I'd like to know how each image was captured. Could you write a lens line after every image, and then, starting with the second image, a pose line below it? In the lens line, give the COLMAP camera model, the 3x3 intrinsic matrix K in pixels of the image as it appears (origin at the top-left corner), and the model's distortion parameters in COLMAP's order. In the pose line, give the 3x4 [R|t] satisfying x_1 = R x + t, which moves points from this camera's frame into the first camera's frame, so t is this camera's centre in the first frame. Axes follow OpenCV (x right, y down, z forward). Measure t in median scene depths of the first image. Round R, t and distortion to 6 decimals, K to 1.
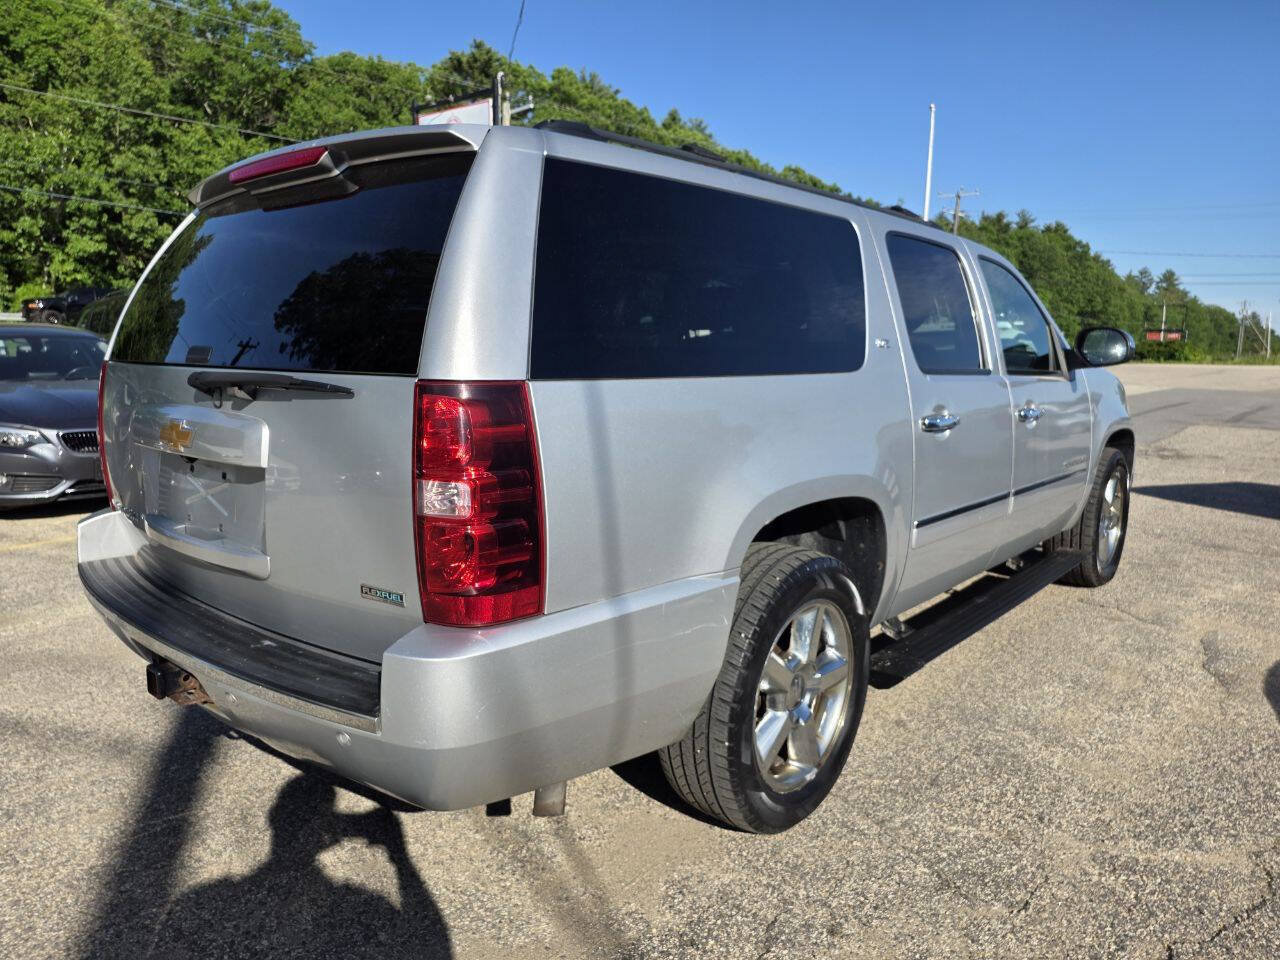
lens RADIAL K [[883.4, 0, 616.1], [0, 883.4, 478.8], [0, 0, 1]] dist [0.022157, -0.006769]
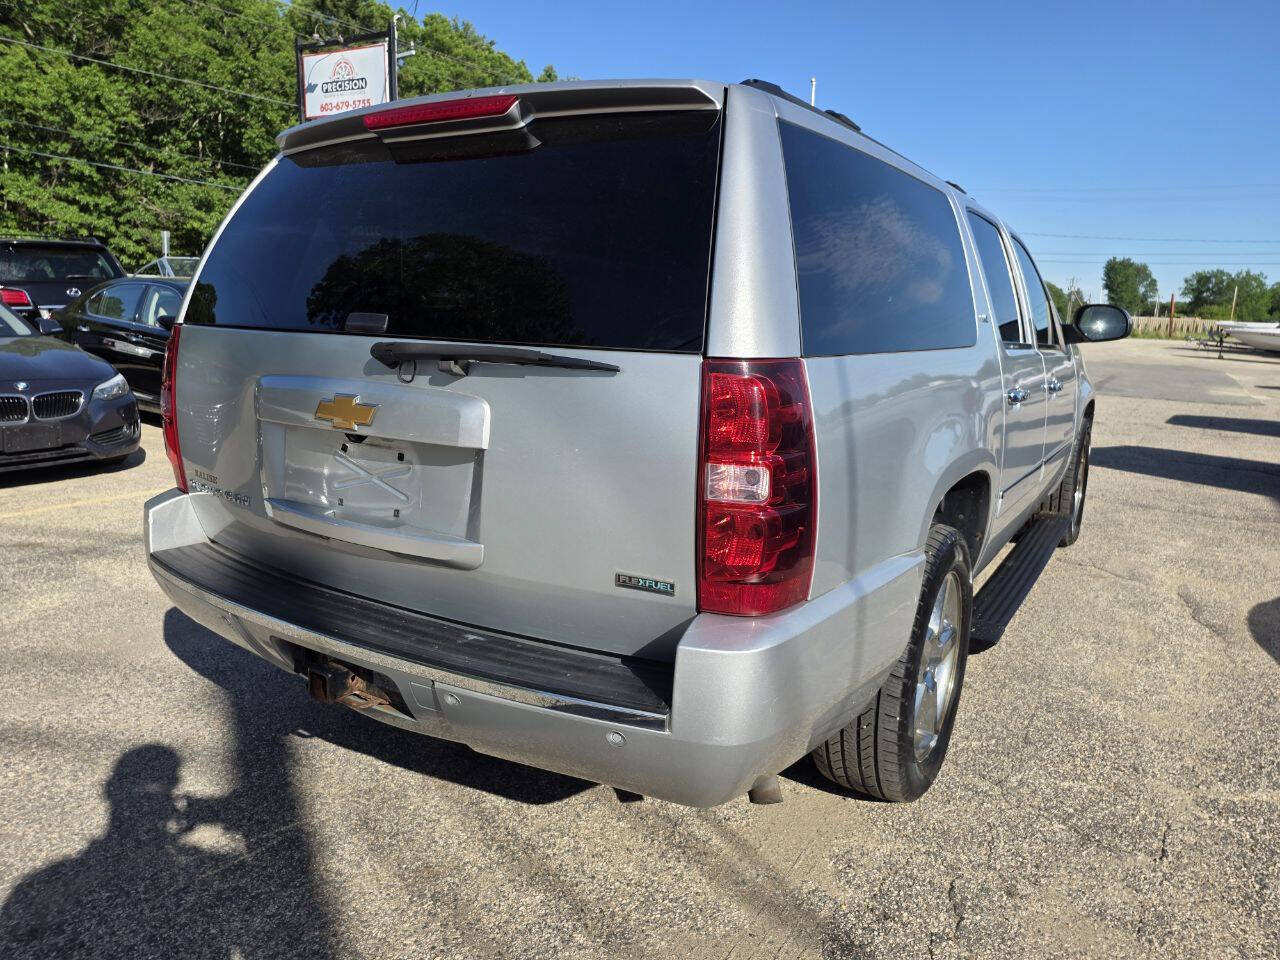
lens RADIAL K [[884.1, 0, 645.1], [0, 884.1, 473.4], [0, 0, 1]] dist [0.021169, -0.004084]
pose [[0.986725, -0.010330, 0.162071, -0.318906], [0.004748, 0.999383, 0.034794, -0.015707], [-0.162331, -0.033562, 0.986165, 0.060296]]
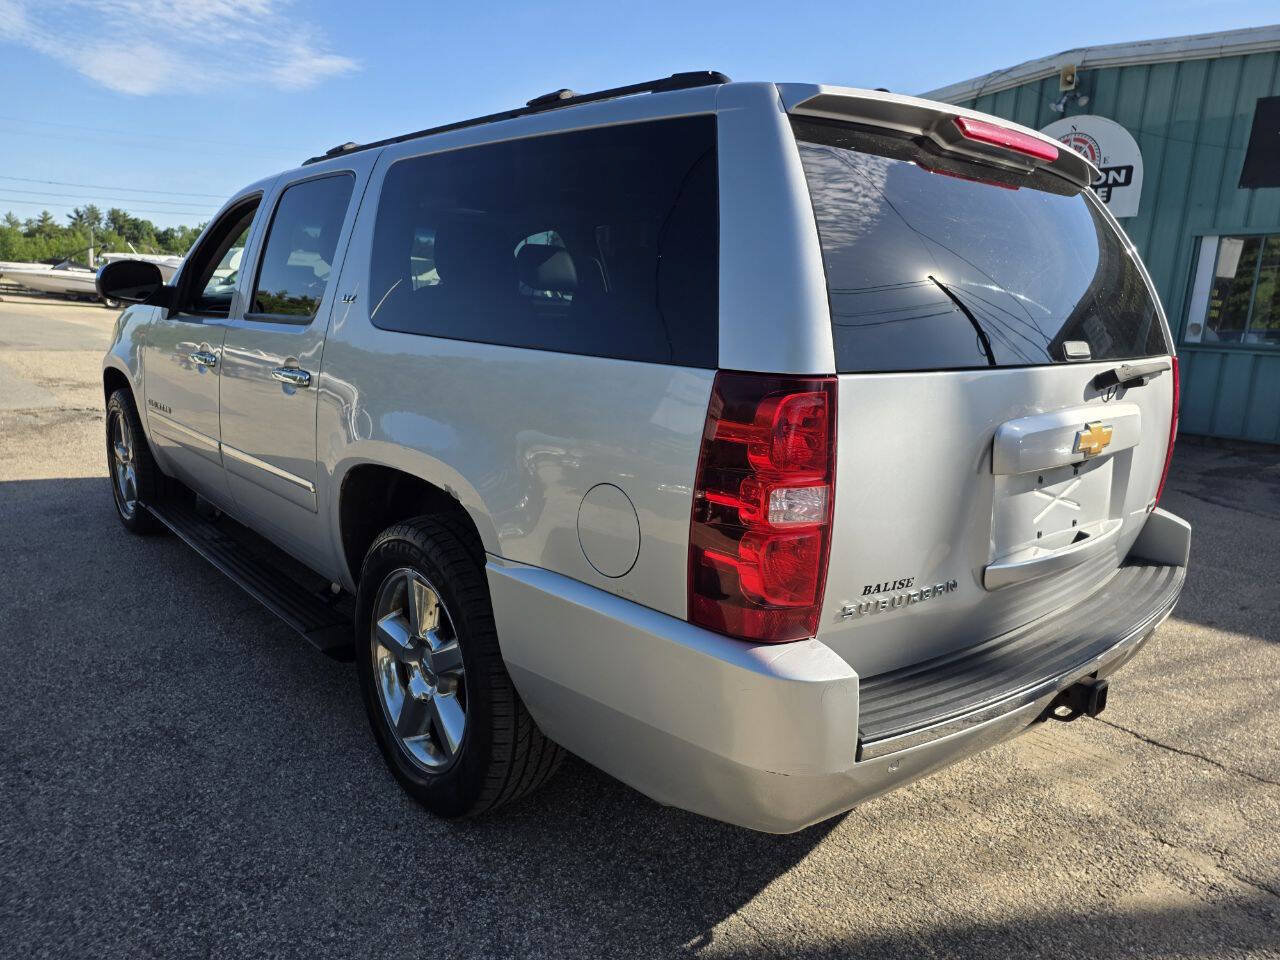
lens RADIAL K [[884.1, 0, 645.1], [0, 884.1, 473.4], [0, 0, 1]] dist [0.021169, -0.004084]
pose [[0.100709, -0.205310, 0.973502, -1.358439], [0.112220, 0.974576, 0.193928, -0.230078], [-0.988567, 0.089717, 0.121188, 1.260370]]
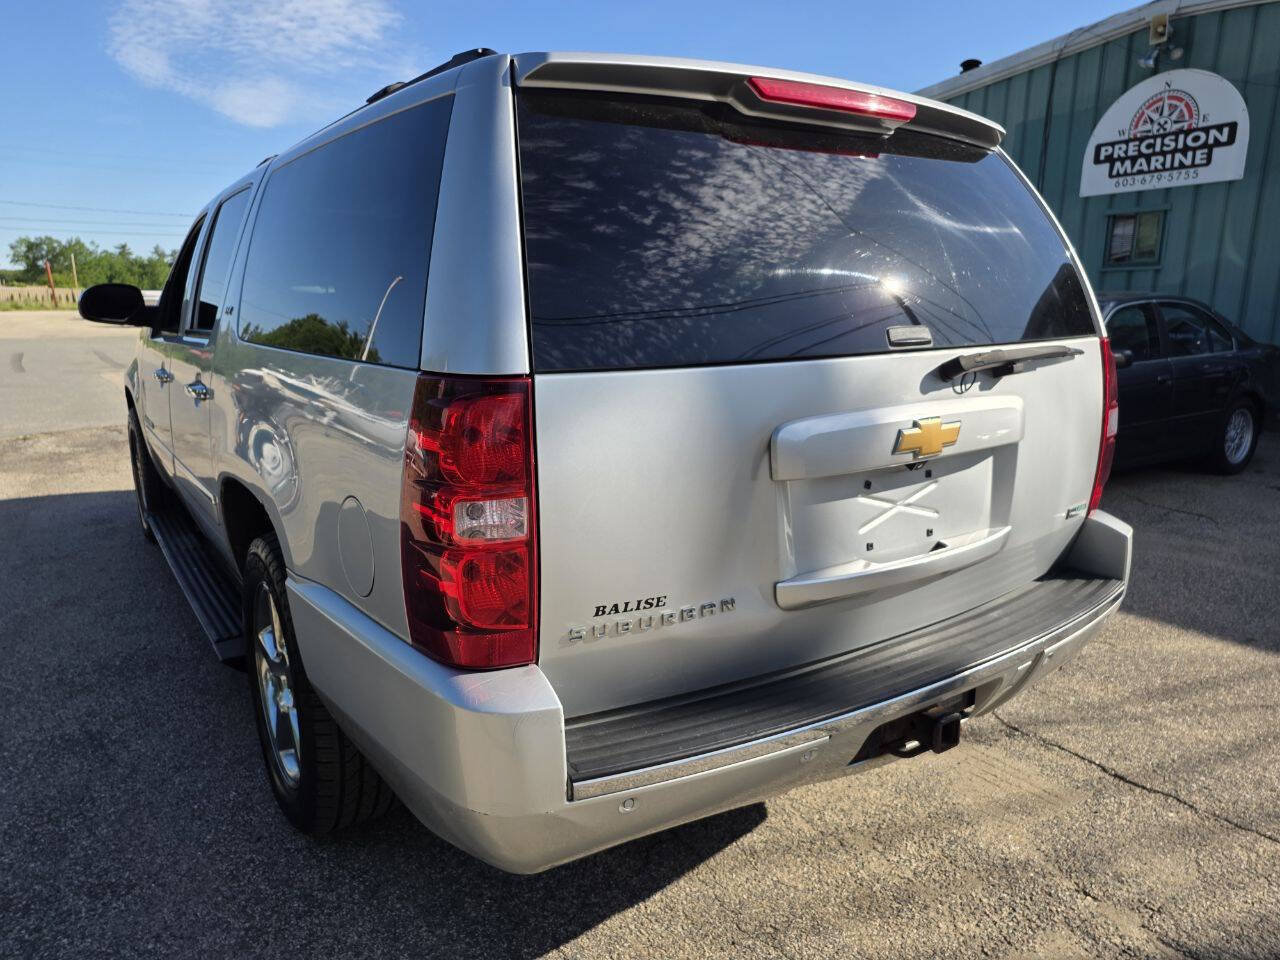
lens RADIAL K [[887.3, 0, 632.9], [0, 887.3, 490.8], [0, 0, 1]] dist [0.018035, -0.003707]
pose [[0.241715, -0.223675, 0.944216, -1.250600], [0.154643, 0.969513, 0.190080, -0.184621], [-0.957945, 0.100072, 0.268936, 0.974523]]
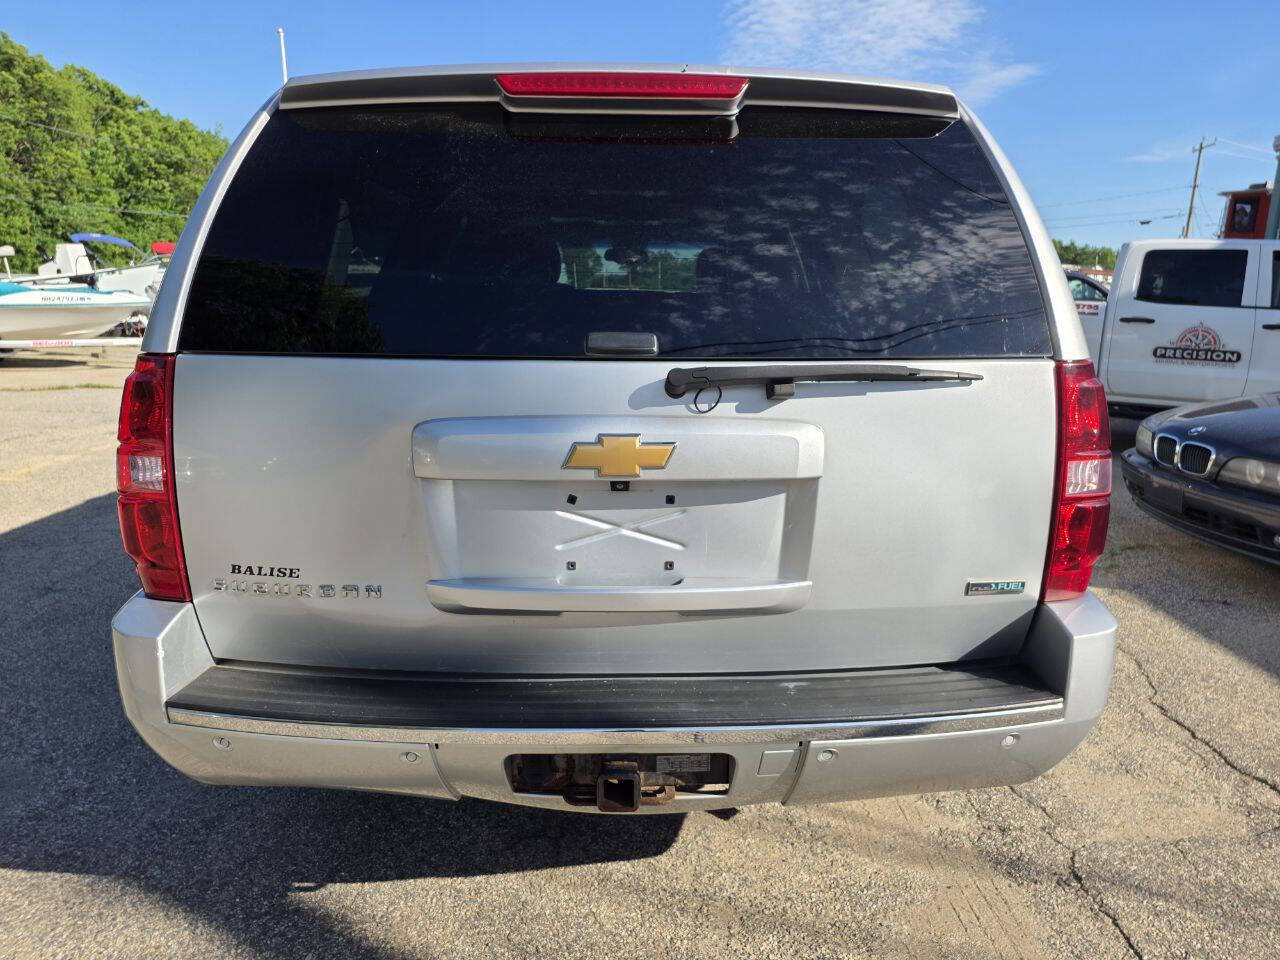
lens RADIAL K [[886.5, 0, 665.3], [0, 886.5, 479.1], [0, 0, 1]] dist [0.026409, -0.001204]
pose [[0.736738, -0.145070, 0.660433, -0.883726], [0.103186, 0.989395, 0.102222, -0.093264], [-0.668259, -0.007163, 0.743894, 0.402798]]
